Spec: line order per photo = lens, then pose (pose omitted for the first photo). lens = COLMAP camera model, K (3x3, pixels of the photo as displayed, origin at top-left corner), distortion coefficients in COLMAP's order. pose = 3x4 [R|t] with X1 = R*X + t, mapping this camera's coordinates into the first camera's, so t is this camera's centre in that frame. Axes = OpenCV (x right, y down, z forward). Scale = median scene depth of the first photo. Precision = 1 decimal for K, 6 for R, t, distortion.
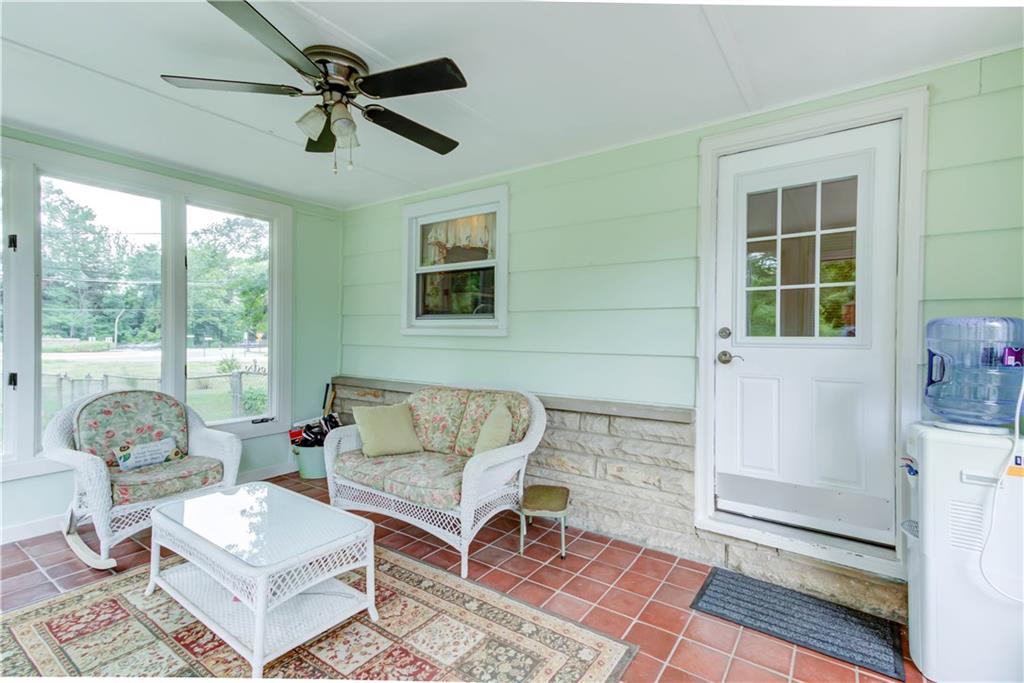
lens RADIAL K [[464.3, 0, 512.0], [0, 464.3, 341.5], [0, 0, 1]] dist [0.029336, -0.000878]
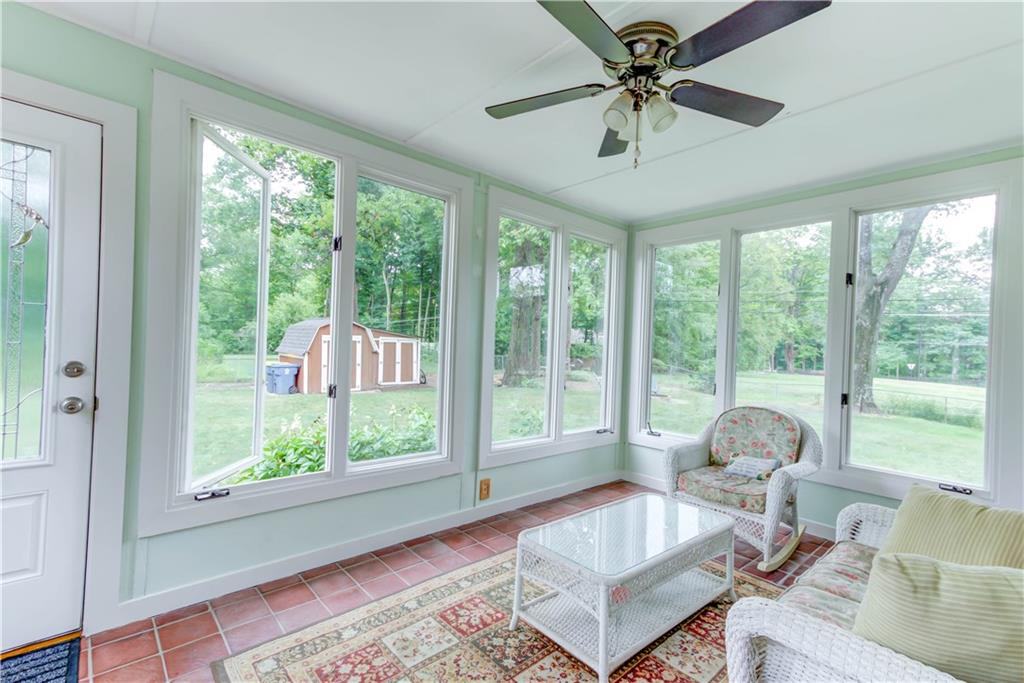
lens RADIAL K [[468.0, 0, 511.8], [0, 468.0, 350.7], [0, 0, 1]] dist [0.027695, -0.000125]
pose [[-0.205383, -0.003806, -0.978674, 0.397703], [-0.039540, 0.999208, 0.004412, -0.009579], [0.977883, 0.039603, -0.205371, 0.699032]]
